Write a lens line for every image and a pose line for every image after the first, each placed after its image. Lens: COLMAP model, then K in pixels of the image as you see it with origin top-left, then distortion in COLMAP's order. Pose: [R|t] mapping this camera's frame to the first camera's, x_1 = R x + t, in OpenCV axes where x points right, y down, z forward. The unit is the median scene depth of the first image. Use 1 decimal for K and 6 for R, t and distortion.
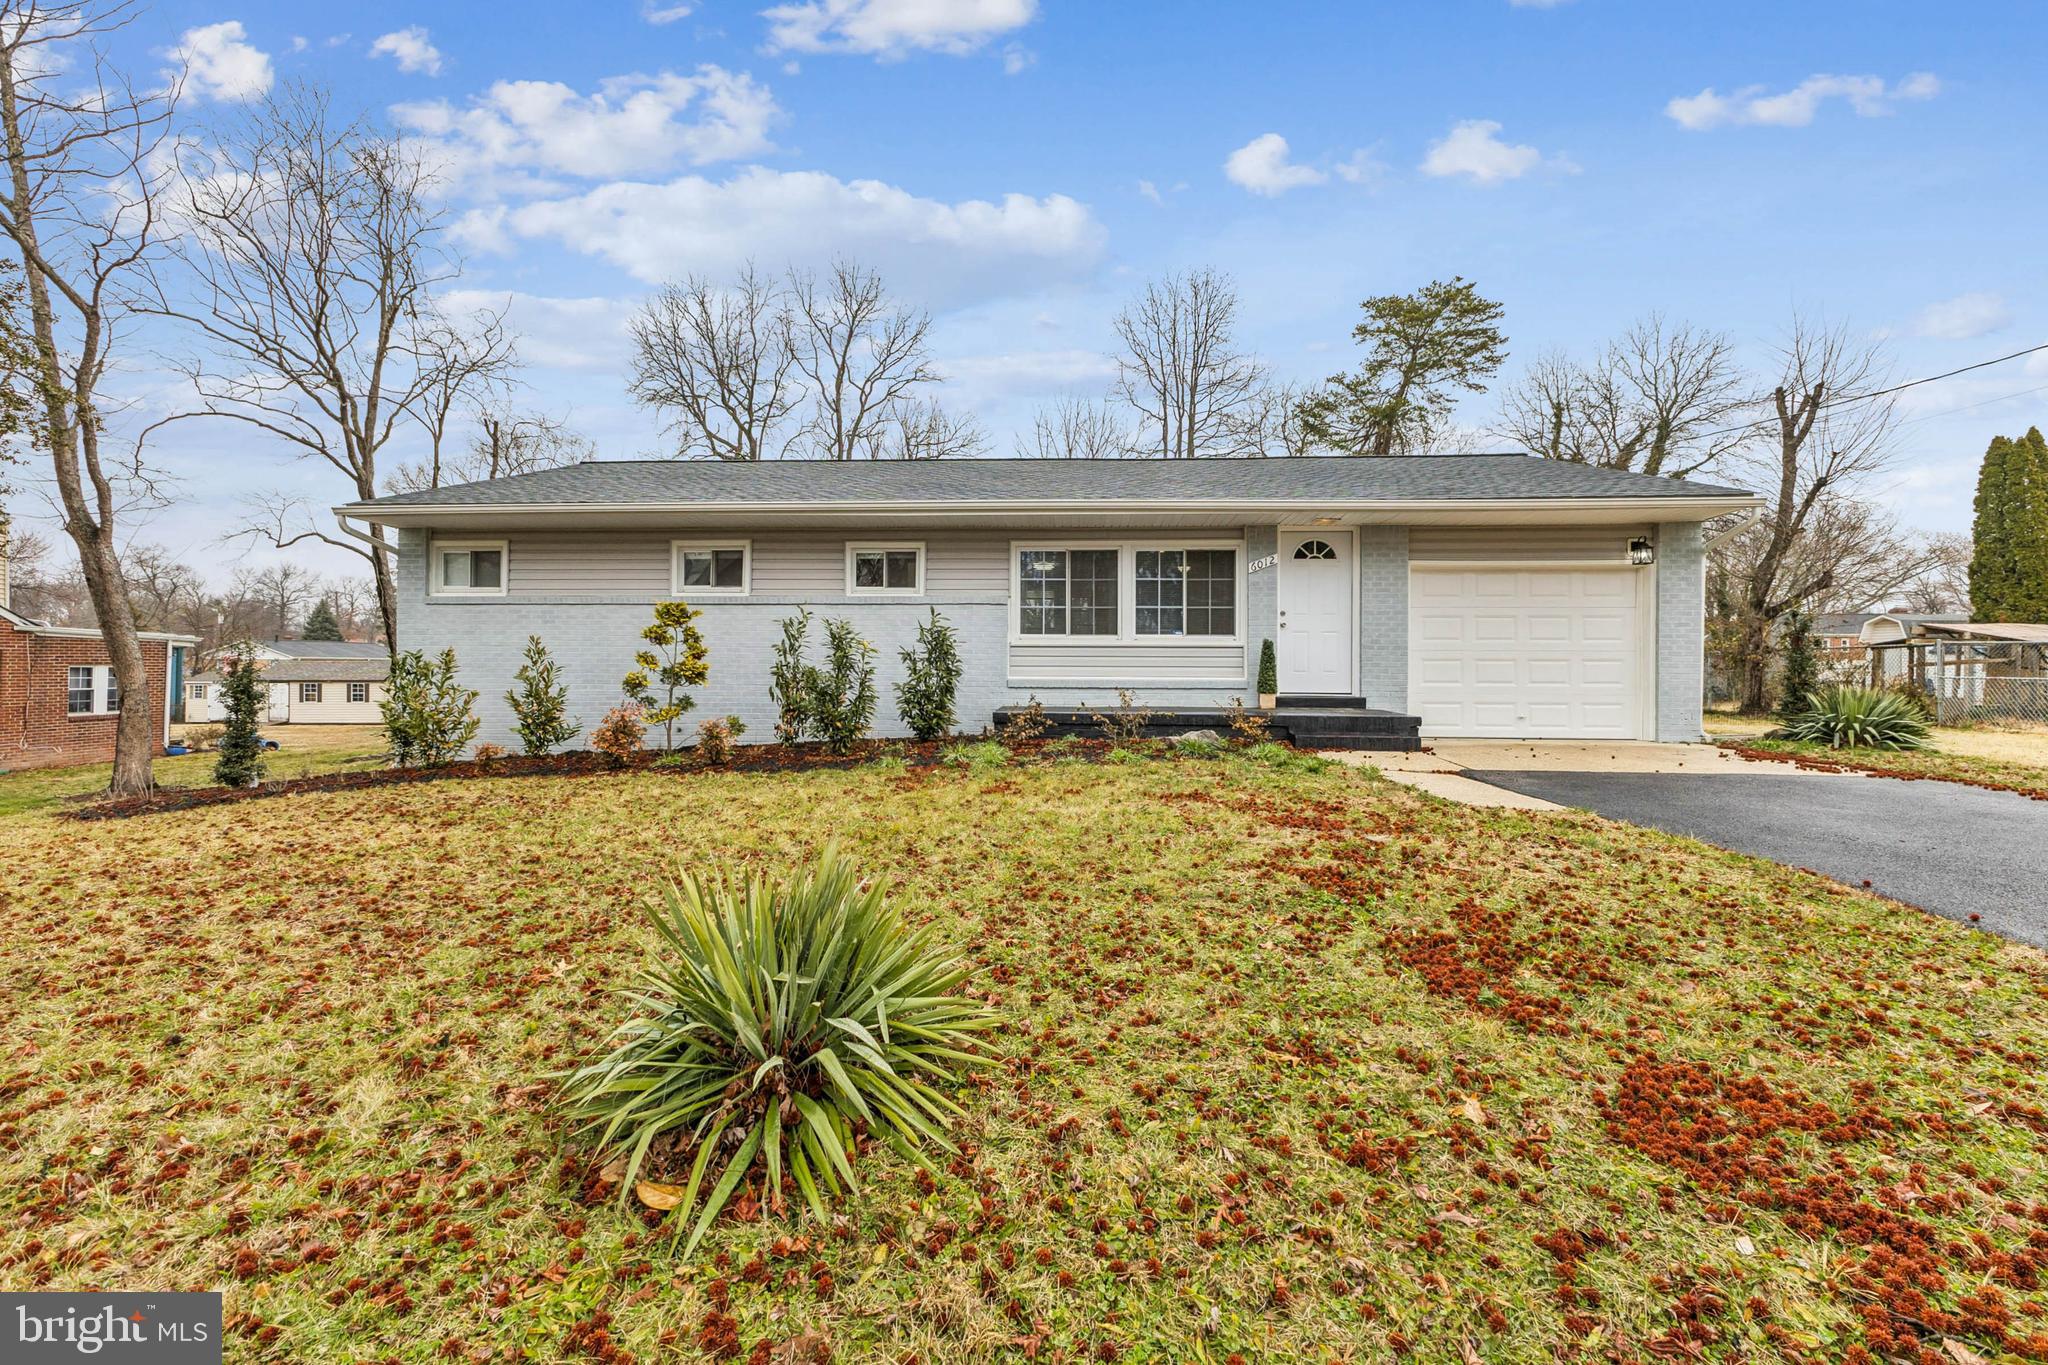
lens RADIAL K [[889.5, 0, 1030.8], [0, 889.5, 670.4], [0, 0, 1]] dist [0.015543, -0.004383]
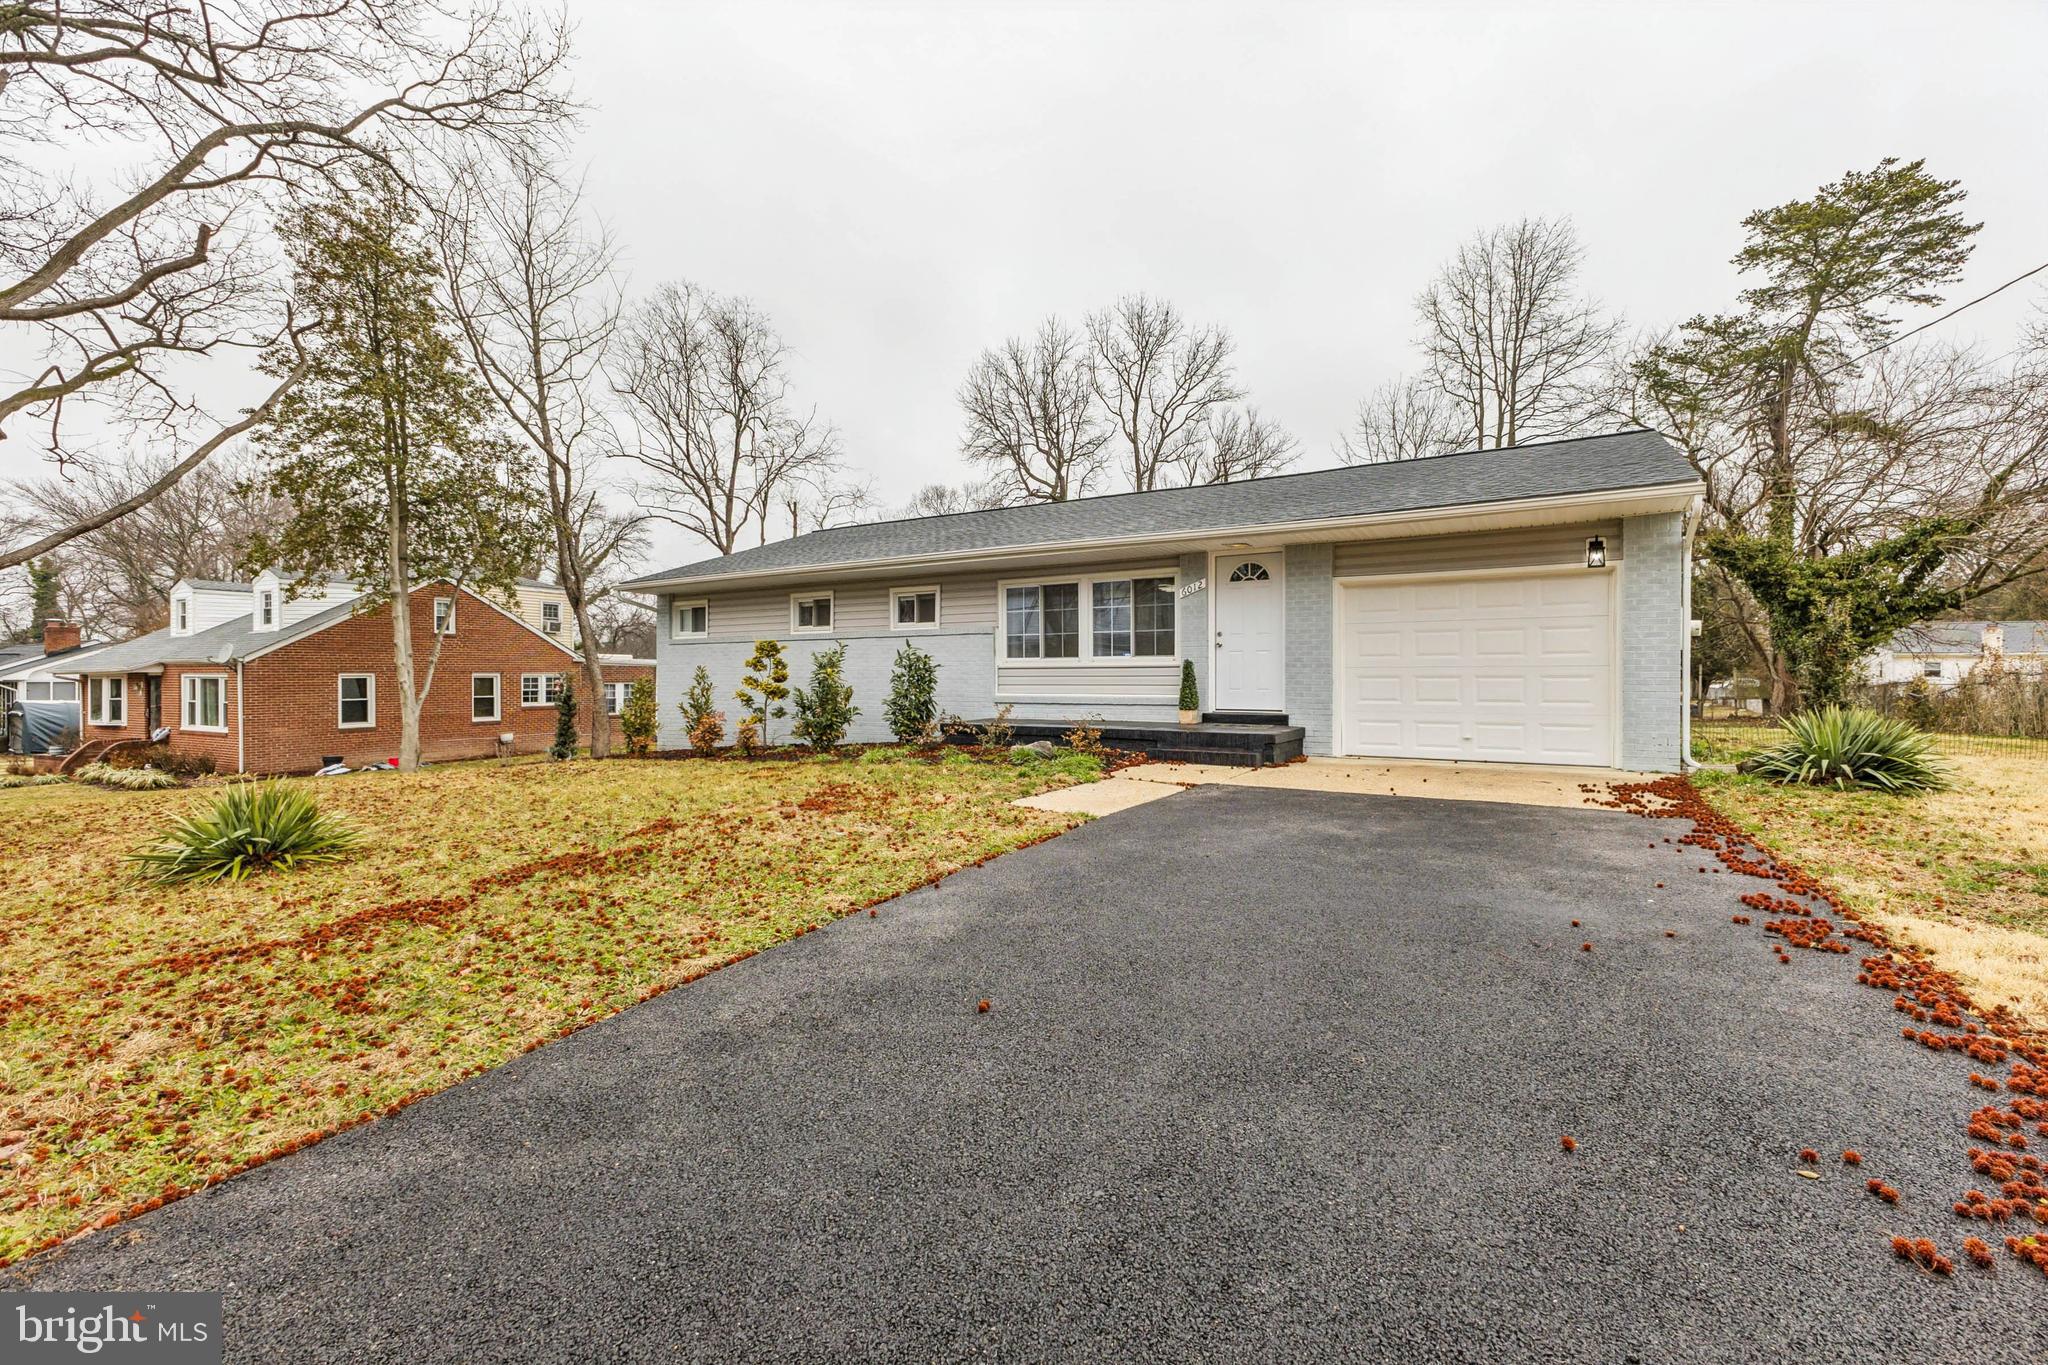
lens RADIAL K [[889.5, 0, 1028.2], [0, 889.5, 679.1], [0, 0, 1]] dist [0.015543, -0.004383]
pose [[0.883321, -0.006284, -0.468727, 0.574144], [0.005814, 0.999980, -0.002450, -0.009403], [0.468733, -0.000562, 0.883340, -0.036851]]
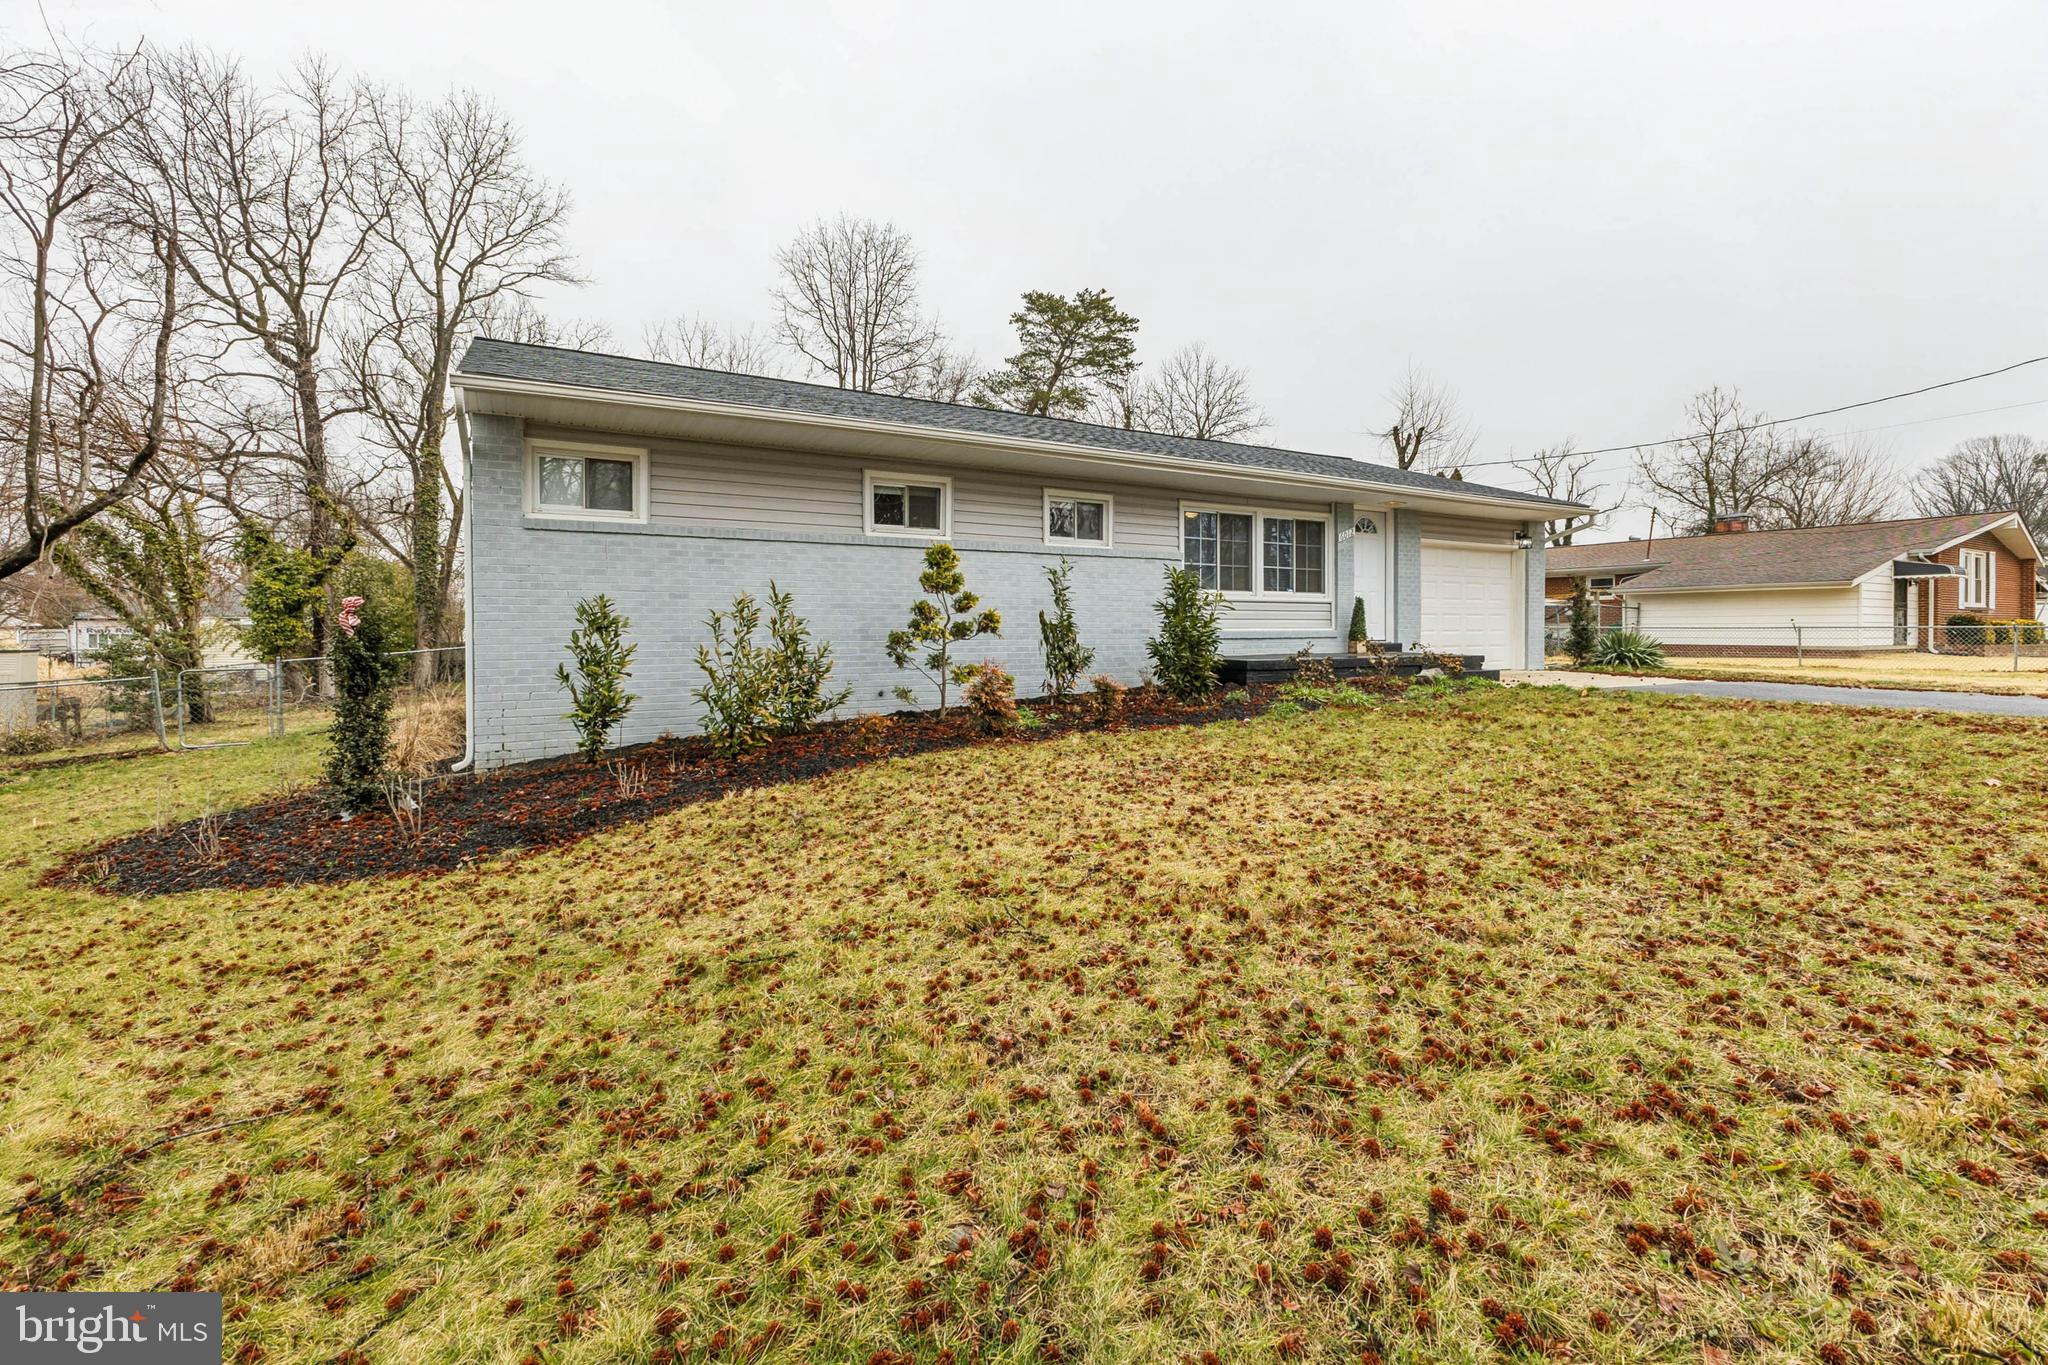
lens RADIAL K [[889.5, 0, 1035.8], [0, 889.5, 645.3], [0, 0, 1]] dist [0.015543, -0.004383]
pose [[0.834294, -0.016440, 0.551074, -0.749347], [0.006560, 0.999781, 0.019895, 0.004211], [-0.551280, -0.012983, 0.834219, 0.213564]]
